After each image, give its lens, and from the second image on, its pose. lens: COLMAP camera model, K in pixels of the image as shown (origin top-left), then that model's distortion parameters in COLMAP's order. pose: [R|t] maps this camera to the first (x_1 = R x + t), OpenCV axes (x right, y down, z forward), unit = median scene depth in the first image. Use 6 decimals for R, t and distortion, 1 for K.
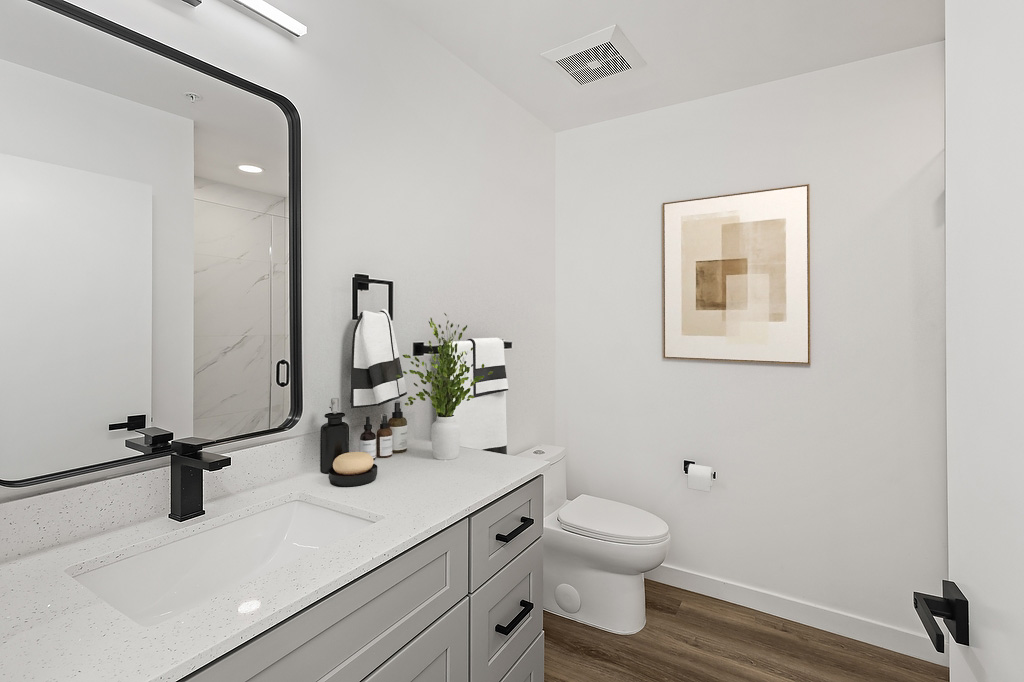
lens RADIAL K [[468.0, 0, 510.8], [0, 468.0, 333.9], [0, 0, 1]] dist [0.001927, 0.000401]
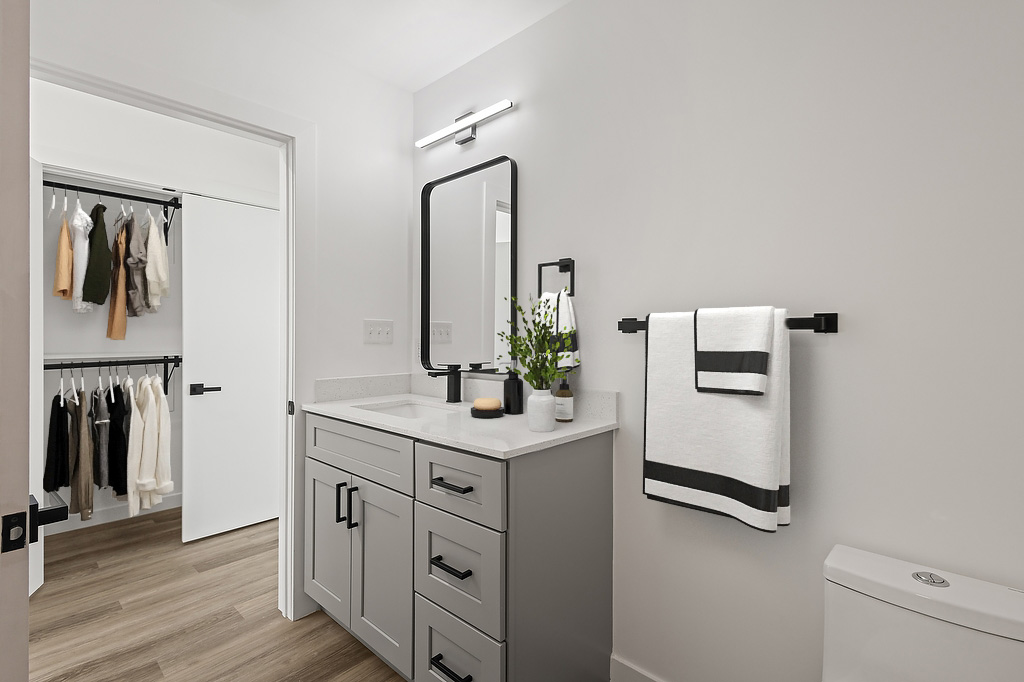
lens RADIAL K [[468.0, 0, 510.8], [0, 468.0, 333.9], [0, 0, 1]] dist [0.001927, 0.000401]
pose [[-0.186835, -0.012952, -0.982306, 0.960629], [0.004152, 0.999894, -0.013974, 0.081210], [0.982383, -0.006690, -0.186761, 1.231095]]
